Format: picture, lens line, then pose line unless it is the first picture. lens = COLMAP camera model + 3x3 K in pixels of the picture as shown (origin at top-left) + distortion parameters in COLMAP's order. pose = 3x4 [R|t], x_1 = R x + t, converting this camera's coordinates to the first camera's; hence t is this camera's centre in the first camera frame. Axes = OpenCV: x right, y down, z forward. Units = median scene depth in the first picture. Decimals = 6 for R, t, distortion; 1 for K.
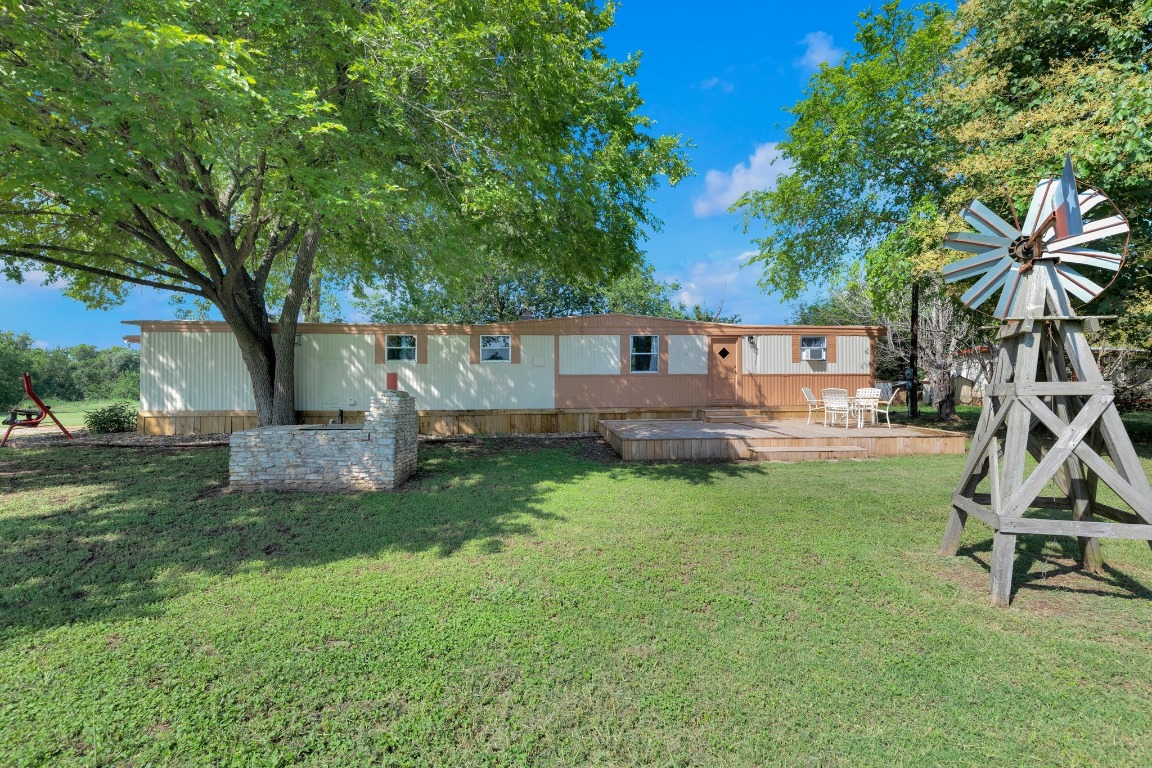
lens RADIAL K [[504.0, 0, 562.0], [0, 504.0, 399.5], [0, 0, 1]] dist [0.000140, 0.000292]
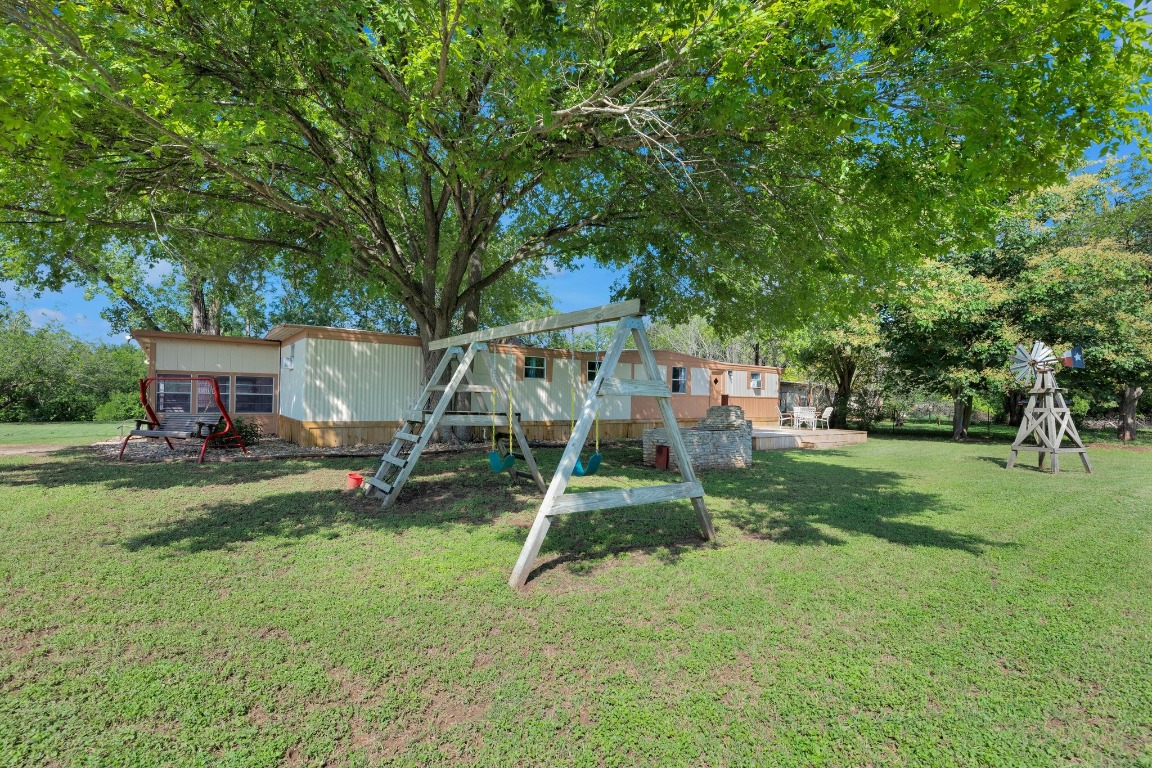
lens RADIAL K [[504.0, 0, 562.0], [0, 504.0, 399.5], [0, 0, 1]] dist [0.000140, 0.000292]
pose [[0.878496, 0.018654, 0.477385, -0.858601], [-0.005189, 0.999551, -0.029509, 0.006273], [-0.477721, 0.023446, 0.878199, -0.073756]]
